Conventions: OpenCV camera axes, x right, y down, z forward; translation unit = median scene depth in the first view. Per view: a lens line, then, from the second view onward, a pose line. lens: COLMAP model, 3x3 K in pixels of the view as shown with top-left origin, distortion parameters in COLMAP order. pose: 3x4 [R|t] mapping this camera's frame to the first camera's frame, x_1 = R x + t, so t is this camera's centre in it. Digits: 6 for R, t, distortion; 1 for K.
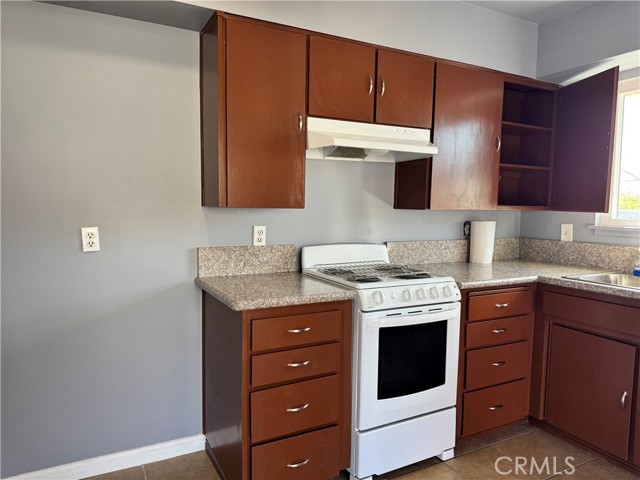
lens RADIAL K [[448.1, 0, 323.1], [0, 448.1, 243.7], [0, 0, 1]] dist [0.047004, -0.069521]
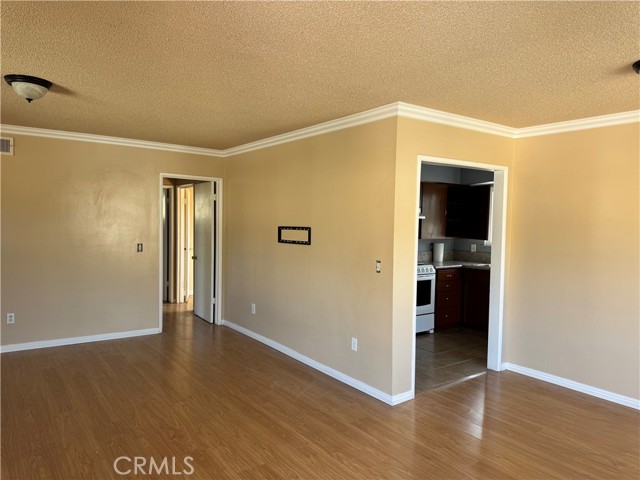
lens RADIAL K [[448.1, 0, 317.5], [0, 448.1, 238.0], [0, 0, 1]] dist [0.047004, -0.069521]
pose [[0.991462, -0.003870, 0.130342, -0.608230], [0.009710, 0.998976, -0.044199, 0.020586], [-0.130037, 0.045087, 0.990483, -1.299526]]
